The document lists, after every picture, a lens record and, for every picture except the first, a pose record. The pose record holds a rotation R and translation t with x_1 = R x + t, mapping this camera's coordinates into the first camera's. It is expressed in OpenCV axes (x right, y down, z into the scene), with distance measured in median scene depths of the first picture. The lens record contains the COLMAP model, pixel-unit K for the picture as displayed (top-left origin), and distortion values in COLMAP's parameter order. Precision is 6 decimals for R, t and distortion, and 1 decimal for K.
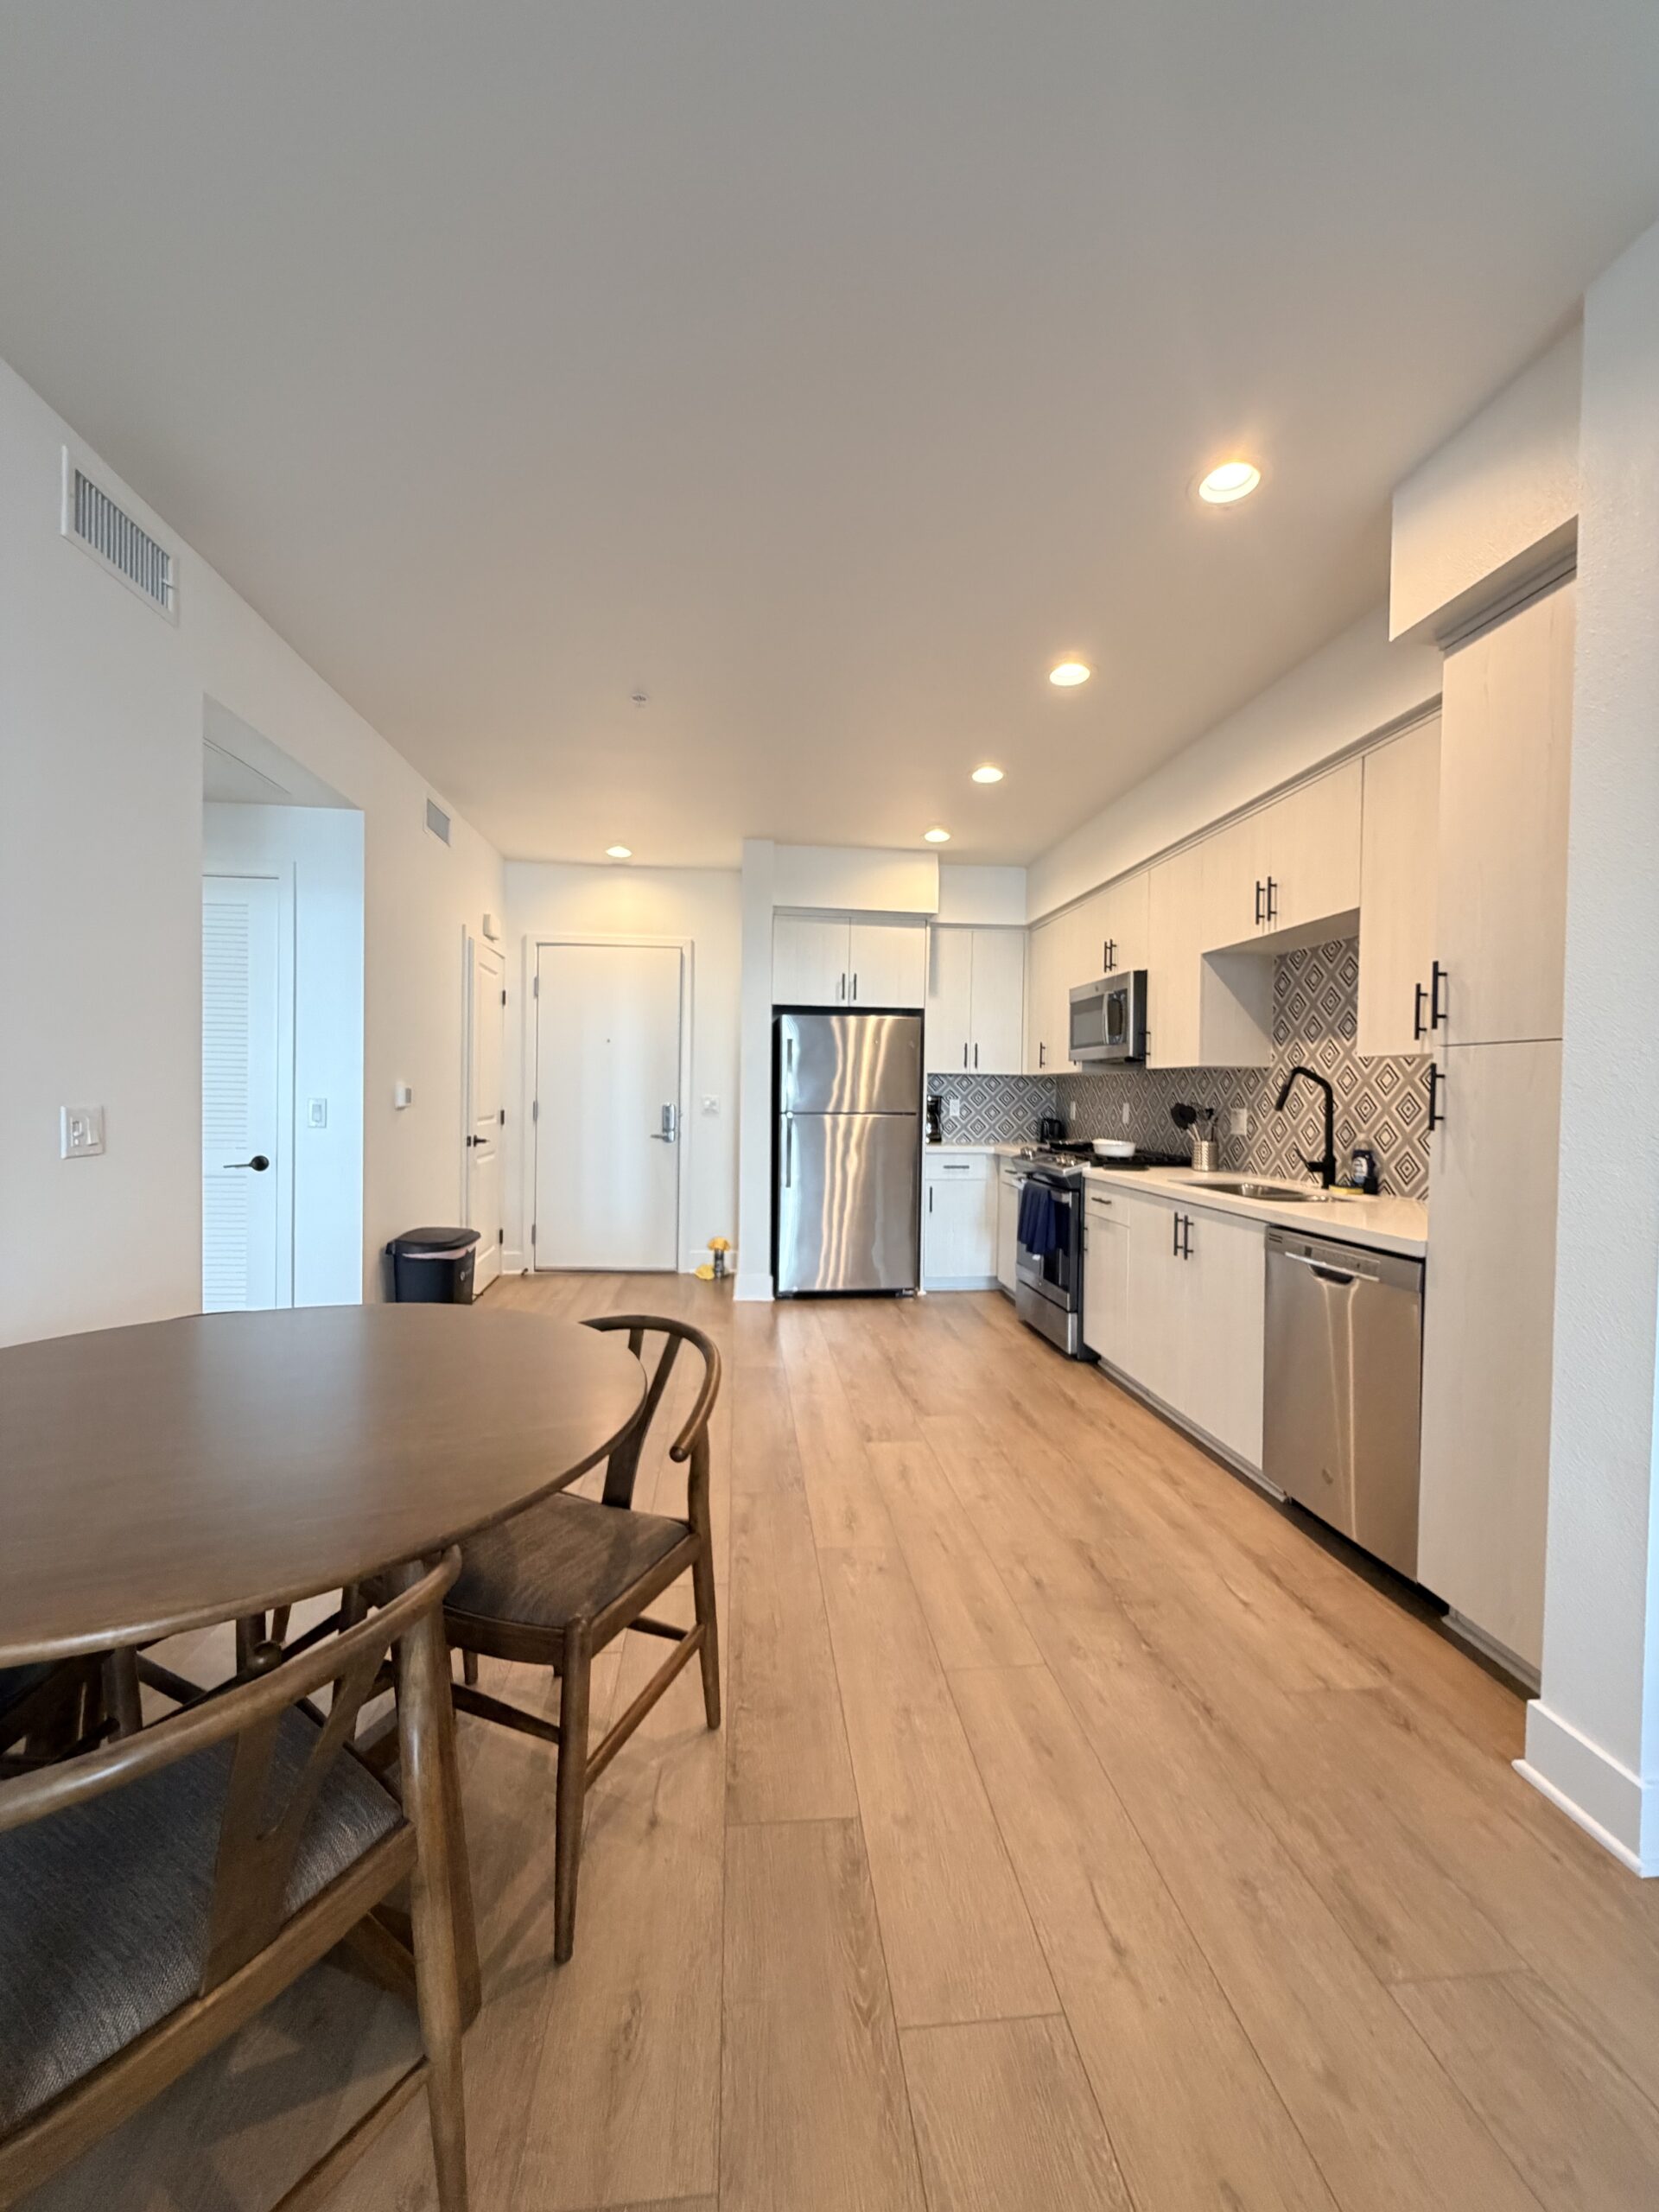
lens RADIAL K [[877.6, 0, 826.1], [0, 877.6, 1107.4], [0, 0, 1]] dist [-0.002249, -0.000135]
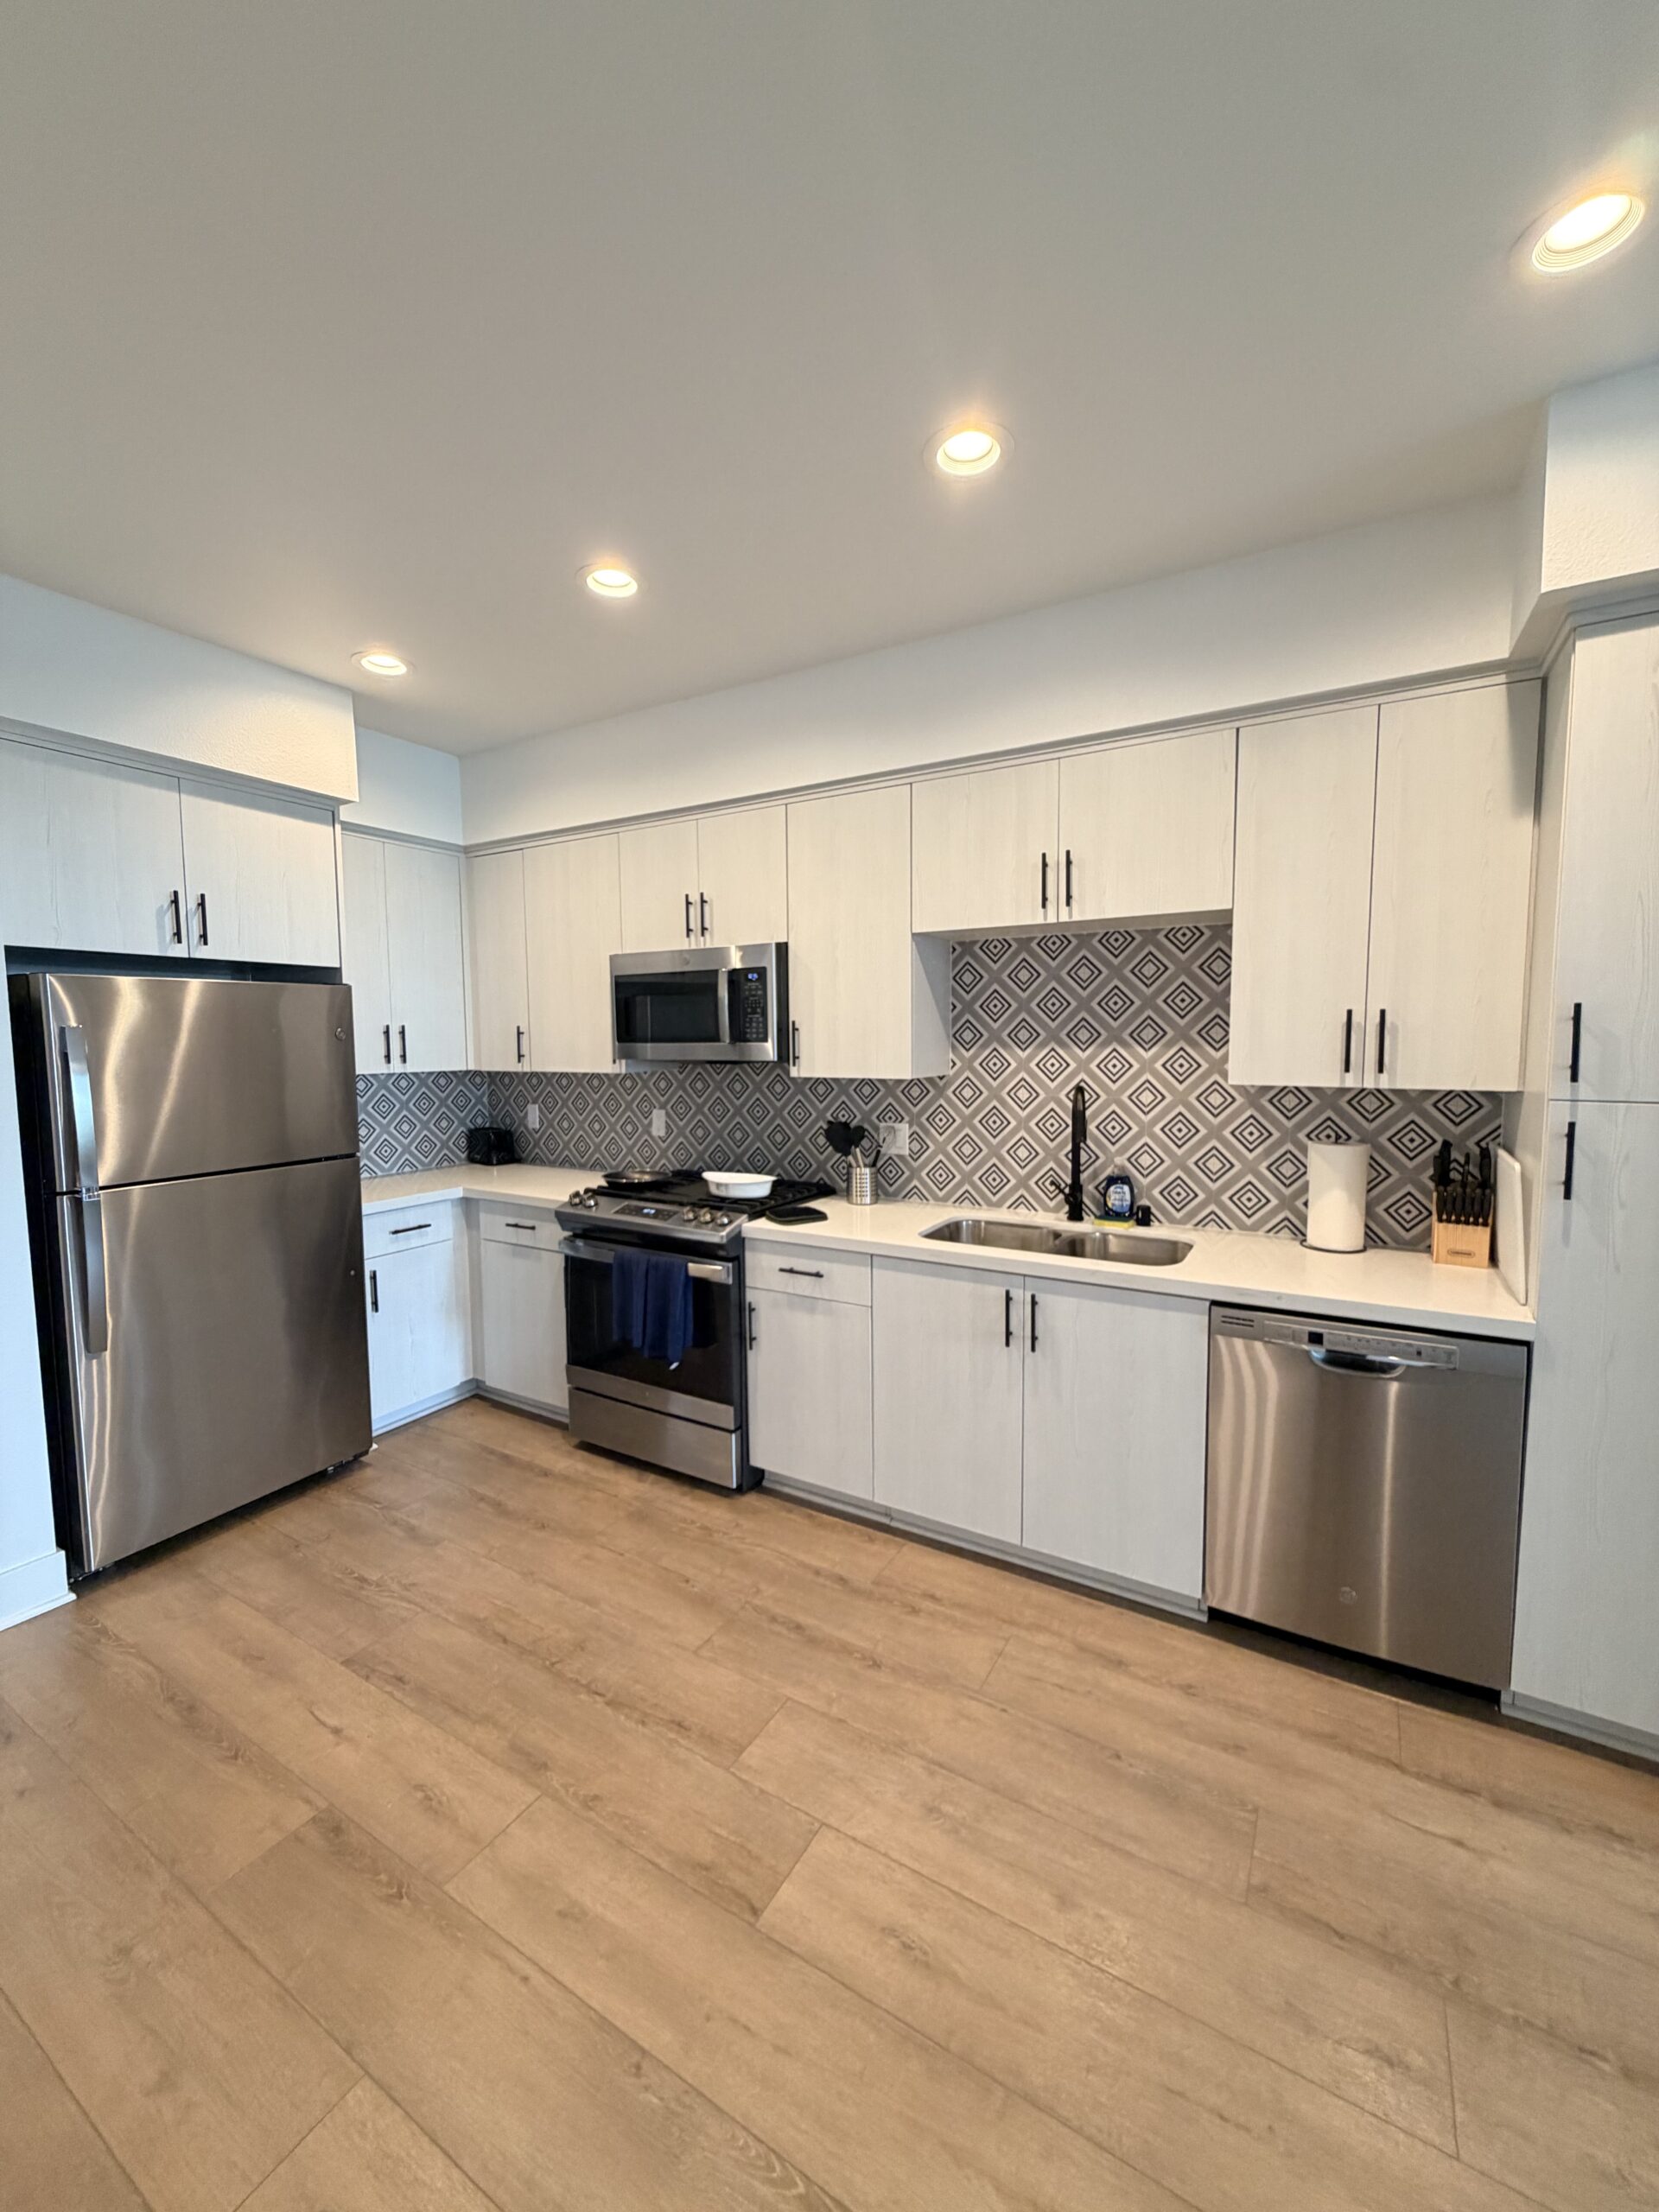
lens RADIAL K [[878.0, 0, 833.2], [0, 878.0, 1111.1], [0, 0, 1]] dist [-0.001583, -0.000082]
pose [[0.601982, -0.085959, 0.793869, -0.210649], [0.031611, 0.995975, 0.083873, -0.077693], [-0.797883, -0.025395, 0.602277, 0.526233]]
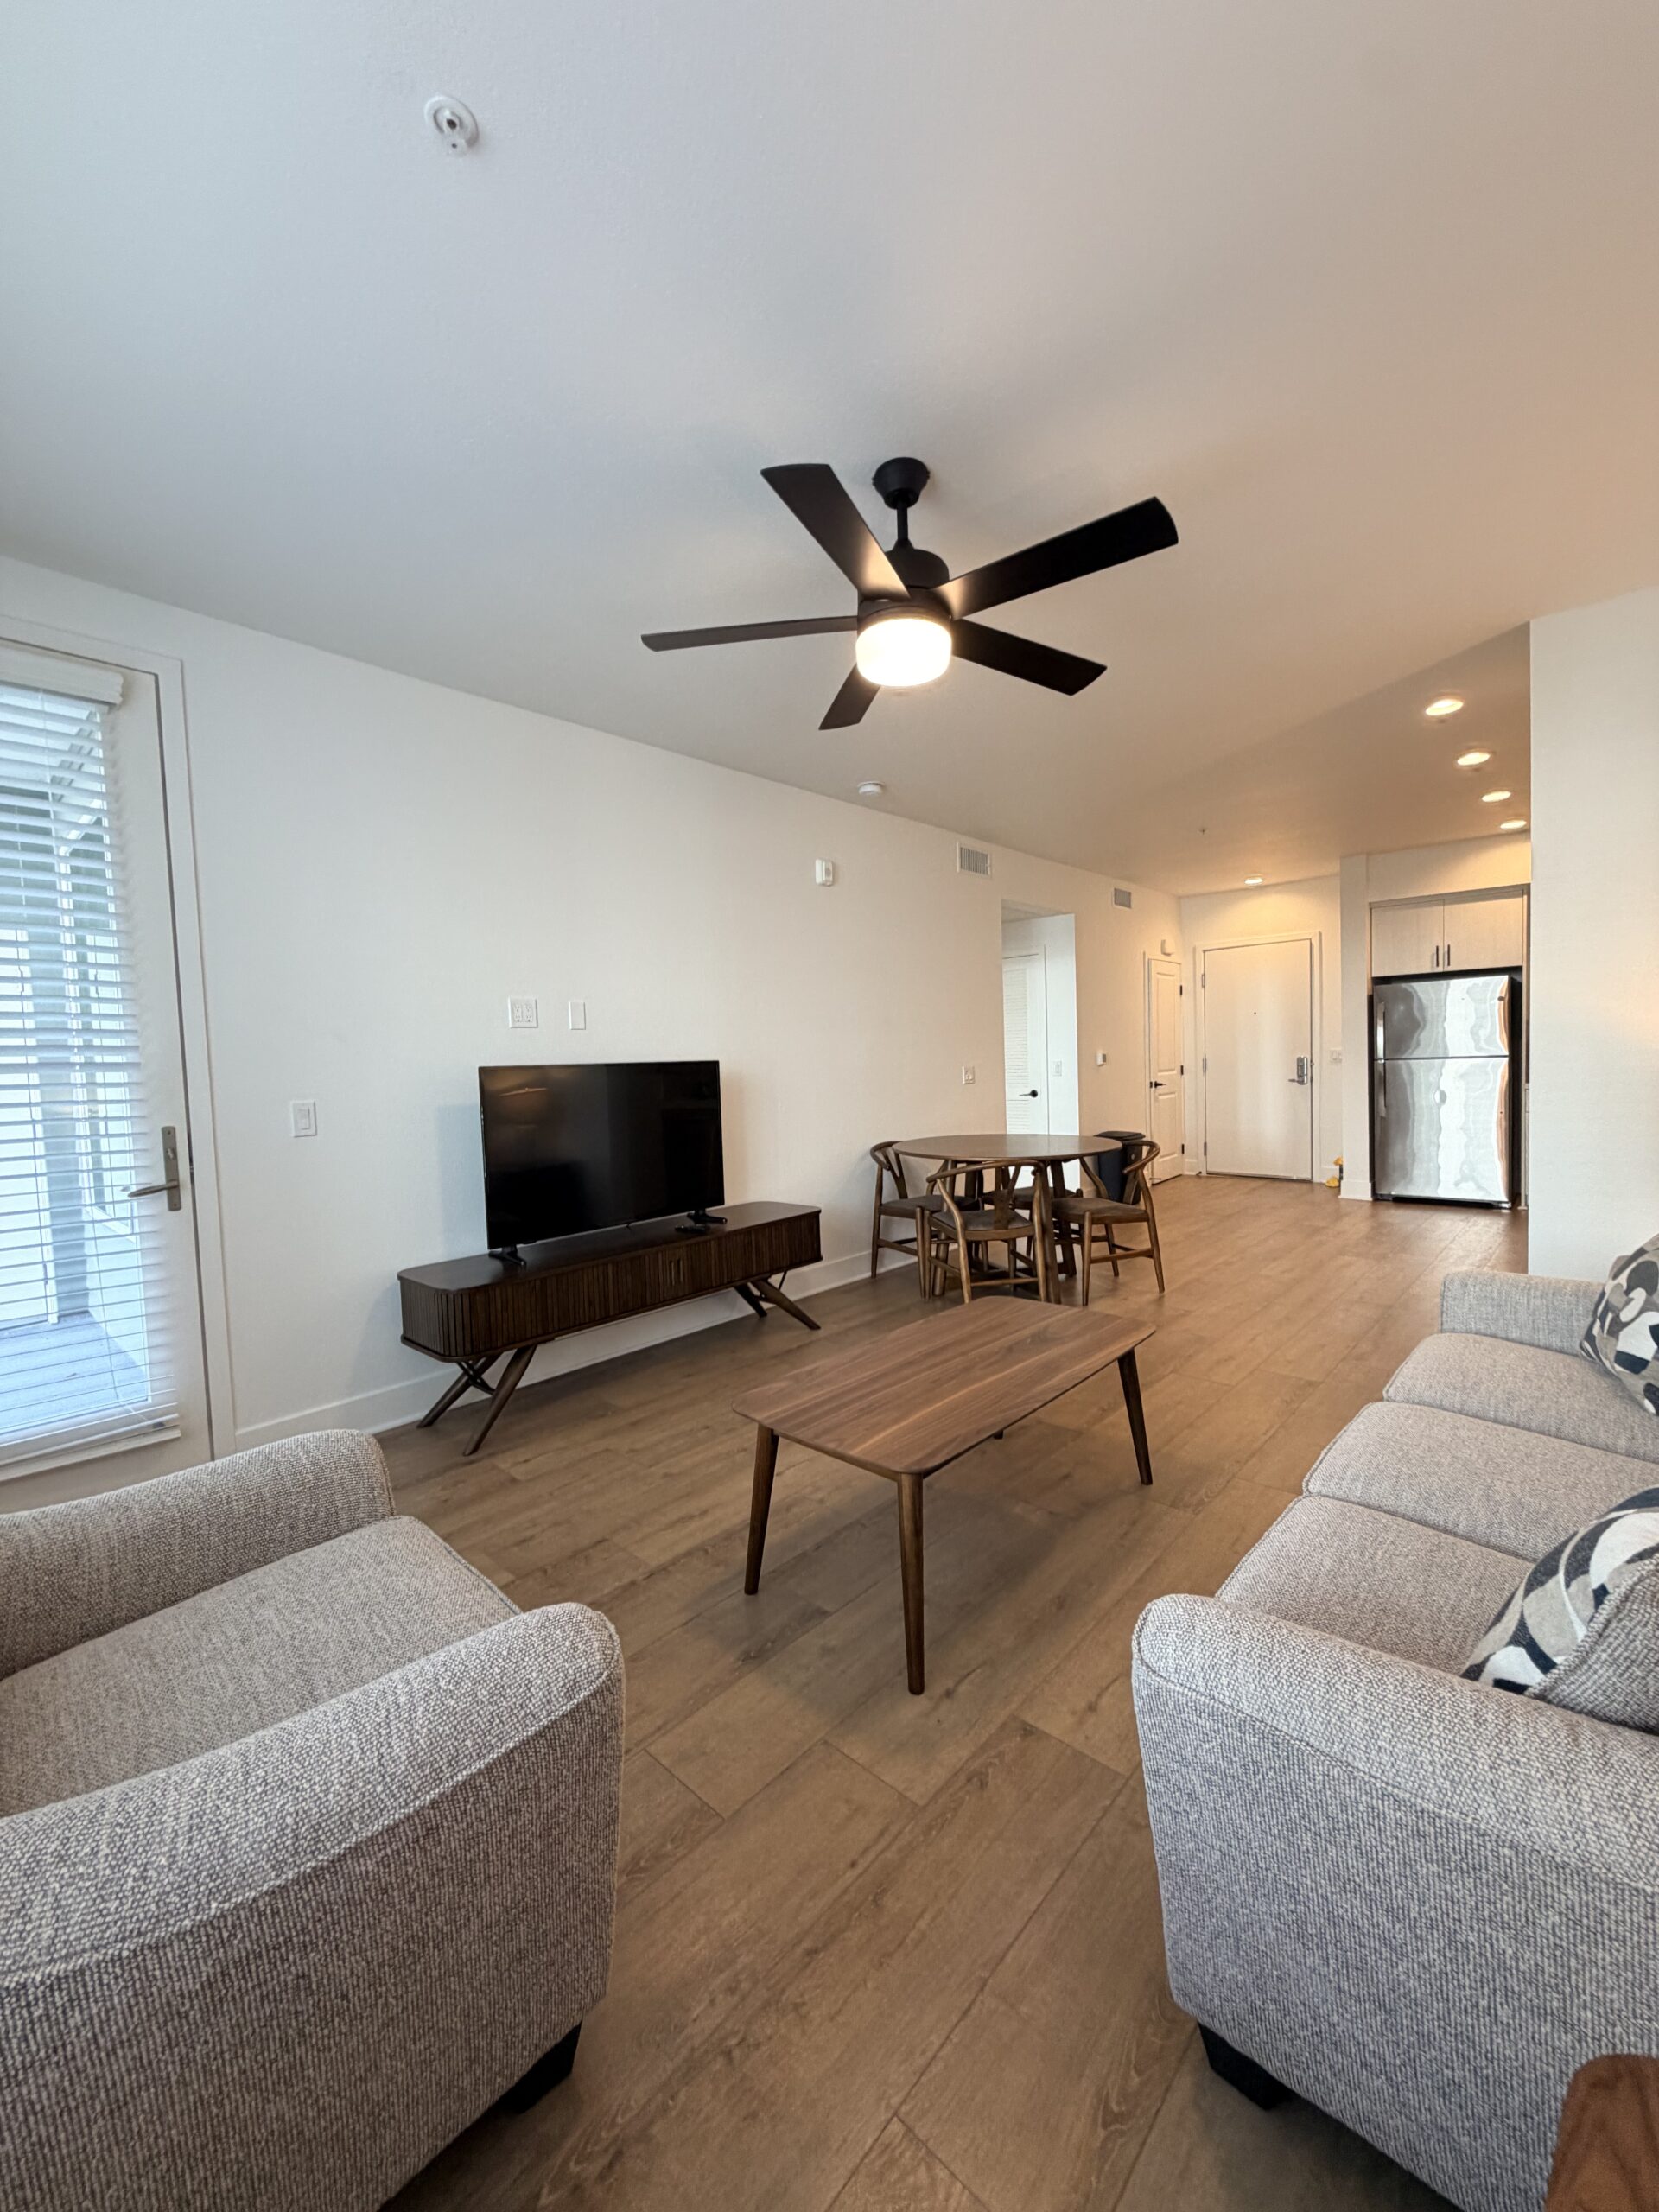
lens RADIAL K [[877.6, 0, 826.1], [0, 877.6, 1107.4], [0, 0, 1]] dist [-0.002249, -0.000135]
pose [[0.654597, -0.000397, -0.755978, 0.517504], [0.033408, 0.999038, 0.028404, 0.017498], [0.755239, -0.043849, 0.653981, -0.628479]]
